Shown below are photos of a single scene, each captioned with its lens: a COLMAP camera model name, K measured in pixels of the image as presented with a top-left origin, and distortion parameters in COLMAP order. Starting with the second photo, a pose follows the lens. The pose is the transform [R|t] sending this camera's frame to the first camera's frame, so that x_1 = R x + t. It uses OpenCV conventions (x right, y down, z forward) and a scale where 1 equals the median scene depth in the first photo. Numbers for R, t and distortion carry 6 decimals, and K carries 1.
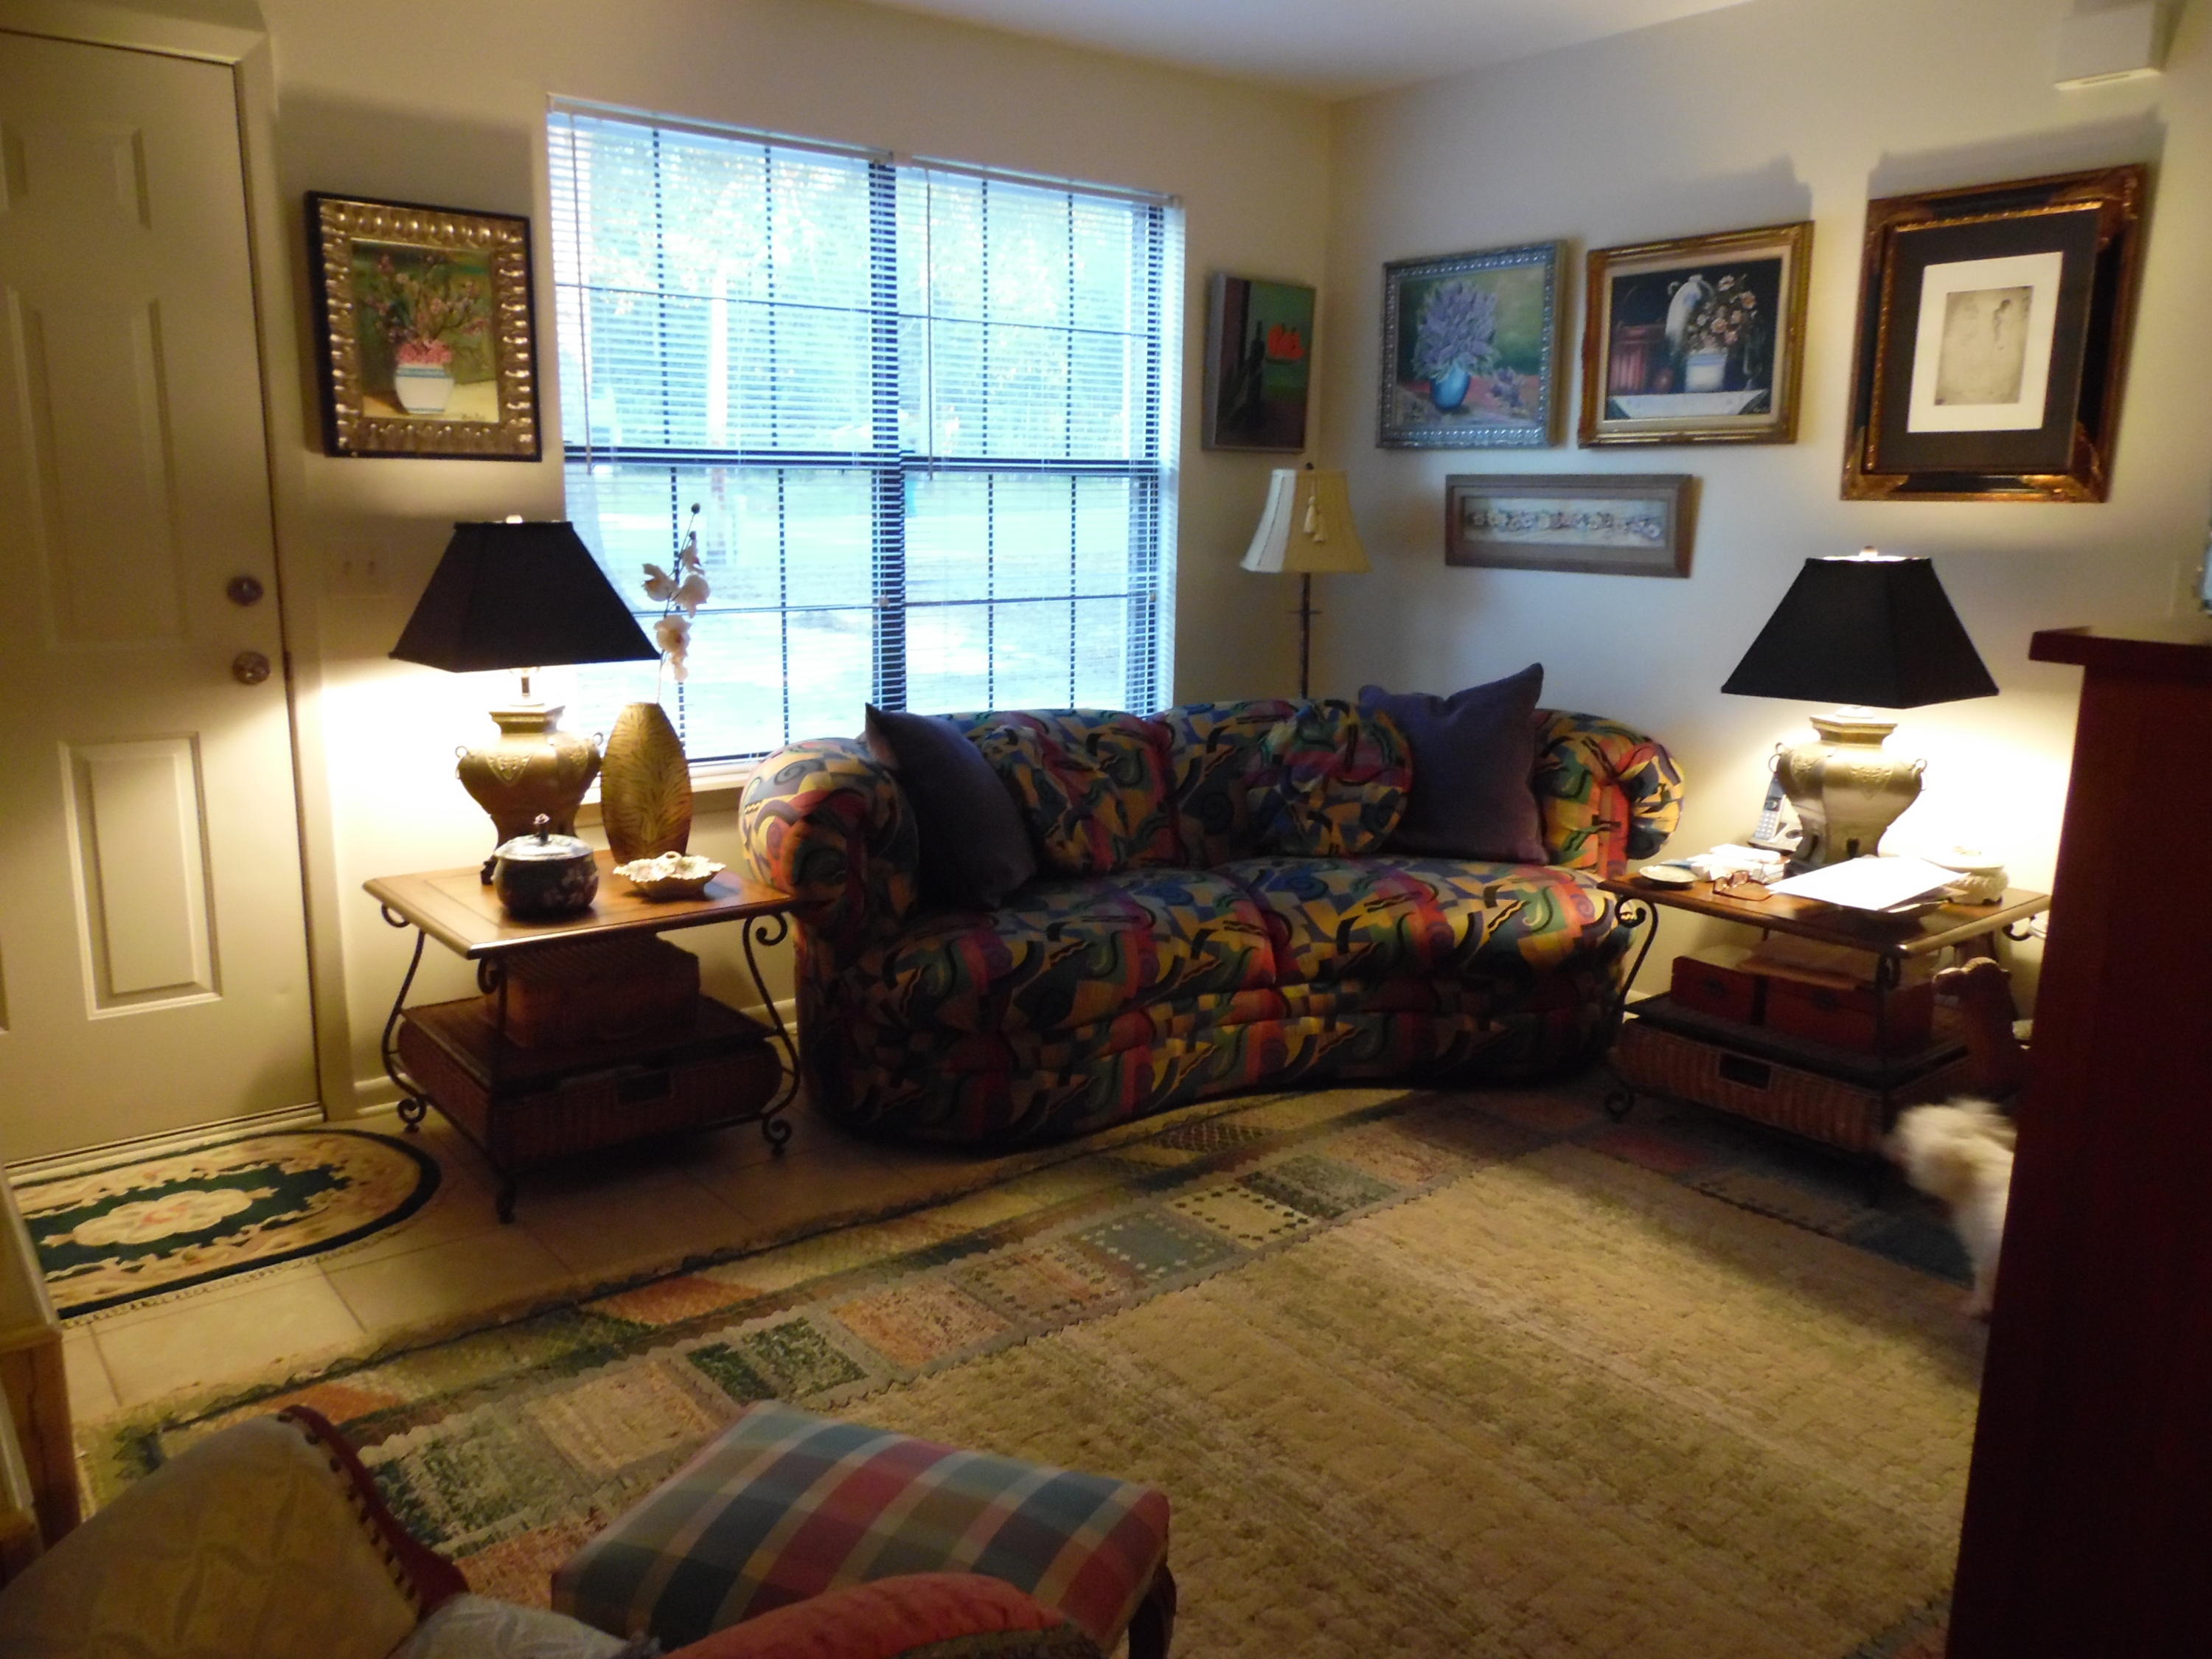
lens RADIAL K [[1669.0, 0, 1111.0], [0, 1669.0, 829.7], [0, 0, 1]] dist [0.007281, 0.019252]
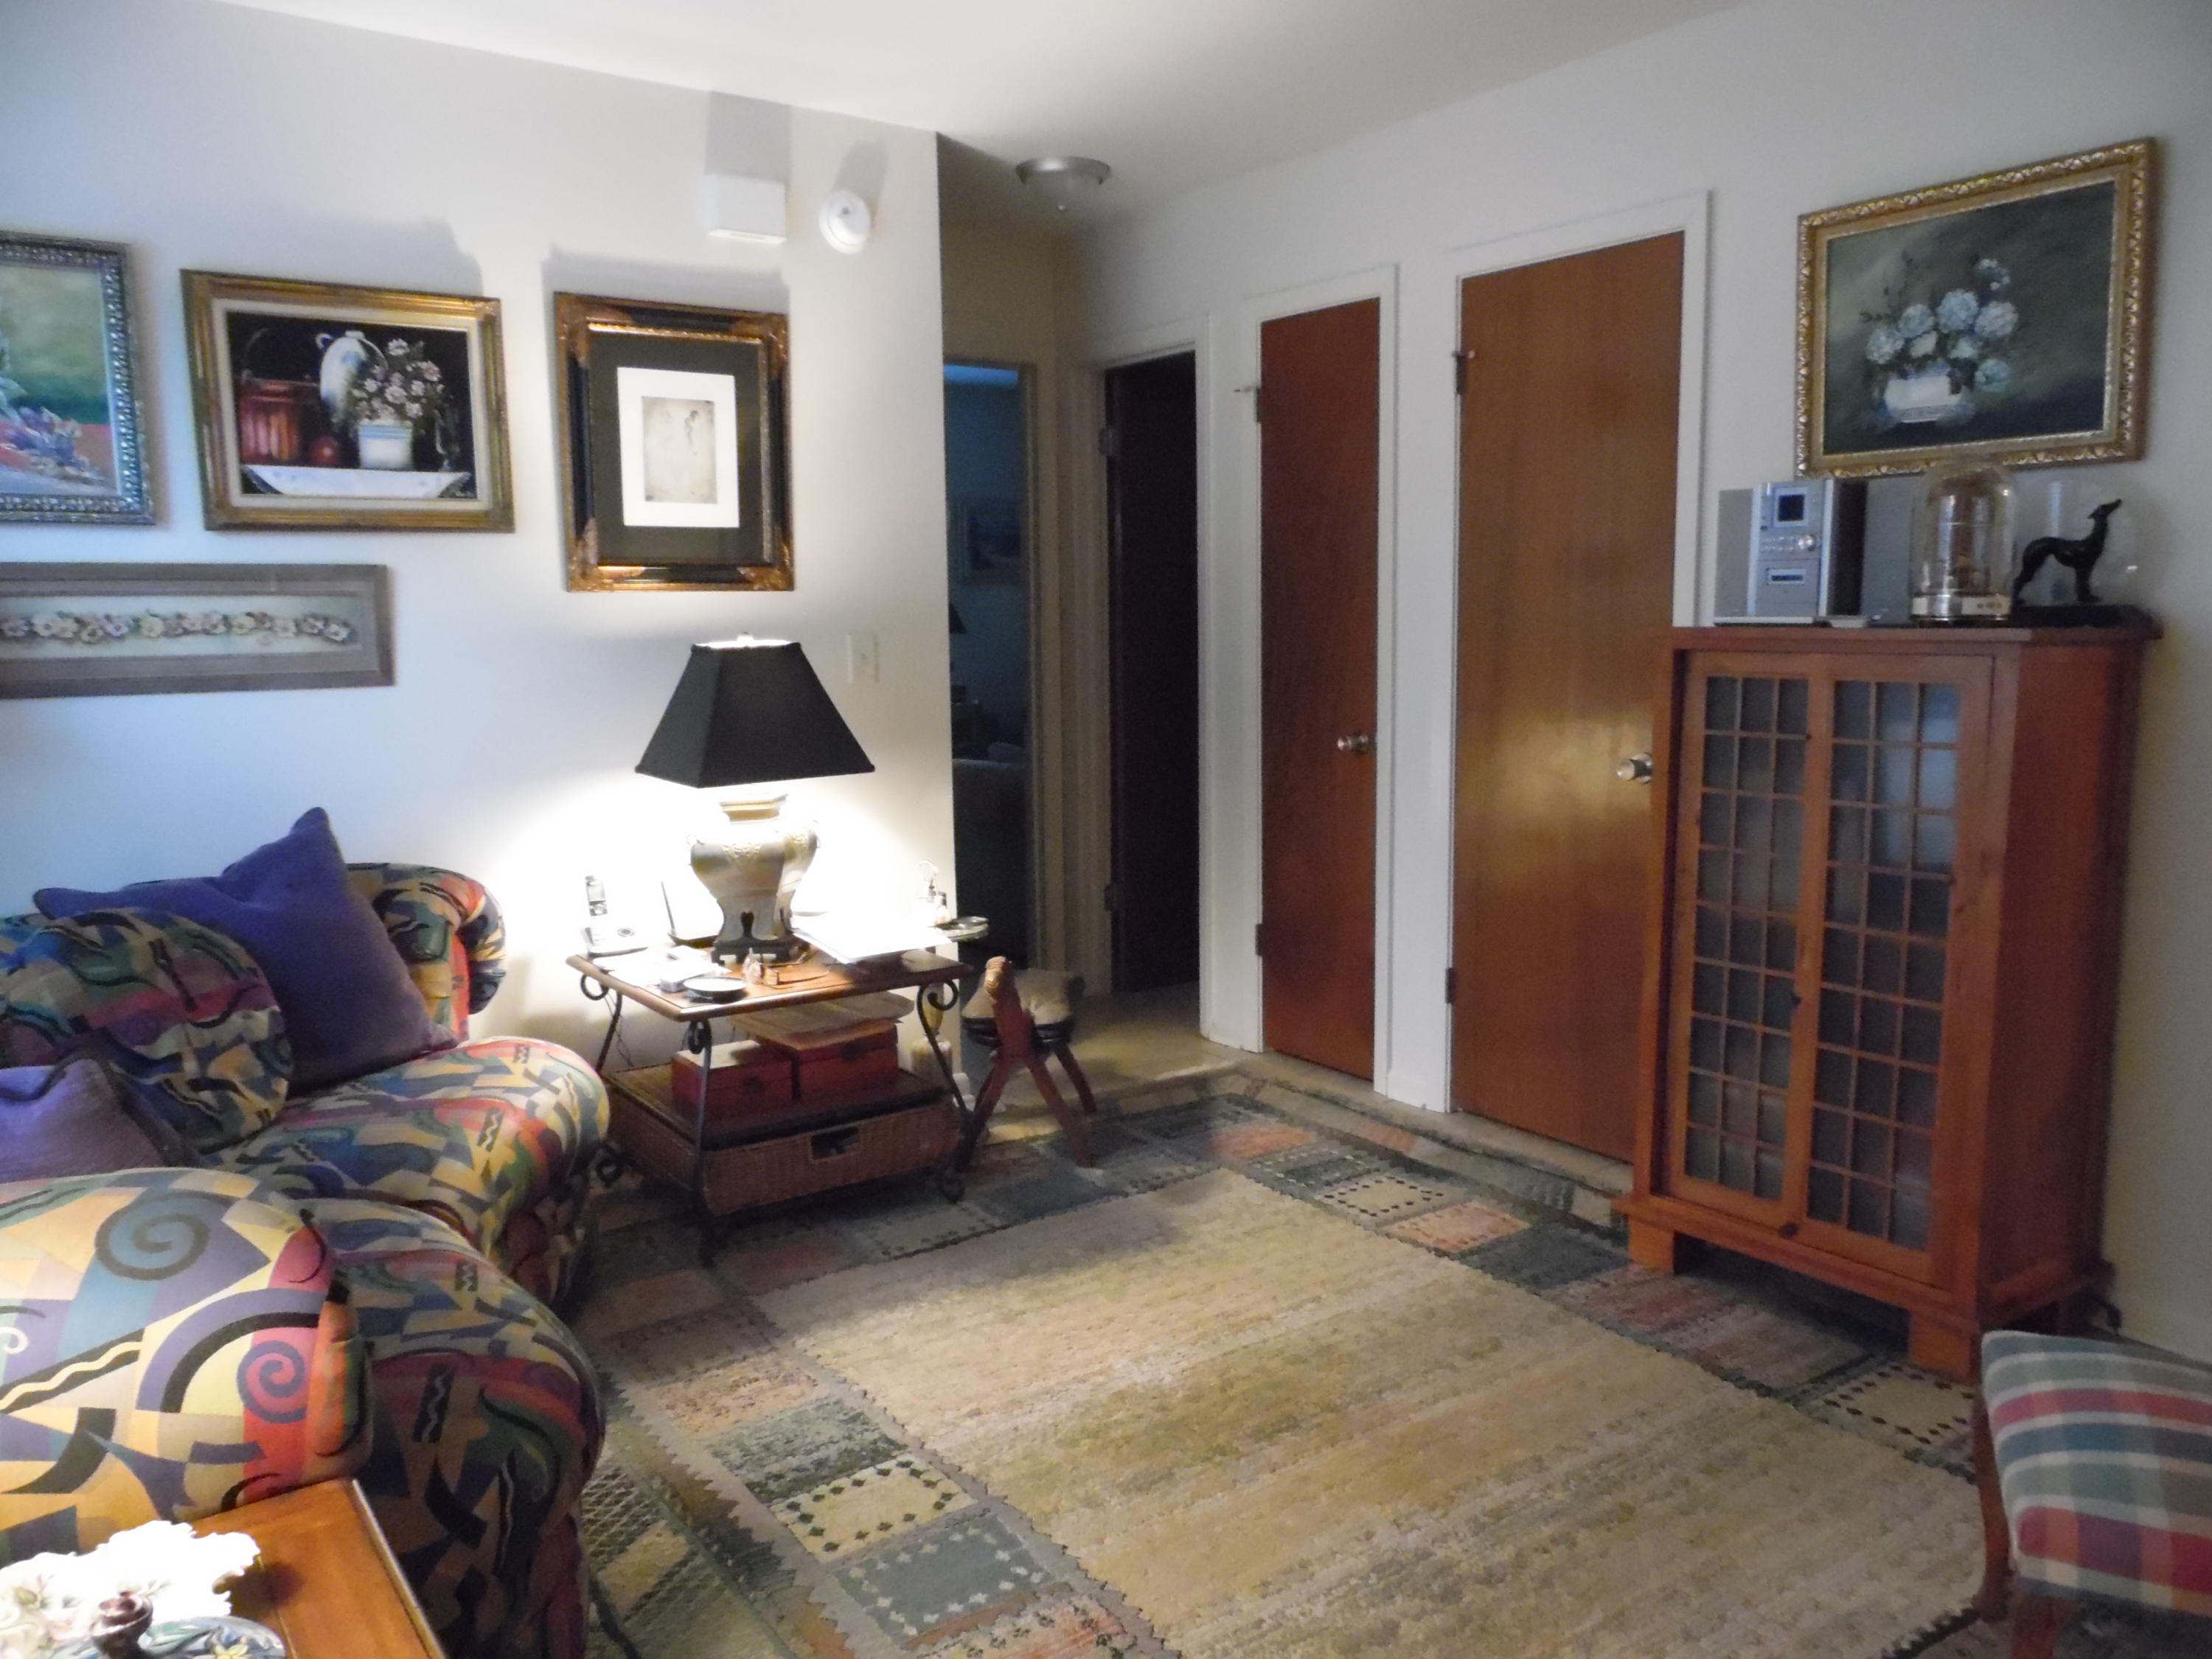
lens RADIAL K [[1669.0, 0, 1111.5], [0, 1669.0, 825.9], [0, 0, 1]] dist [0.007281, 0.019252]
pose [[0.051643, -0.148214, 0.987606, -0.512660], [0.208492, 0.968734, 0.134480, -0.125567], [-0.976660, 0.198963, 0.080930, 0.618468]]
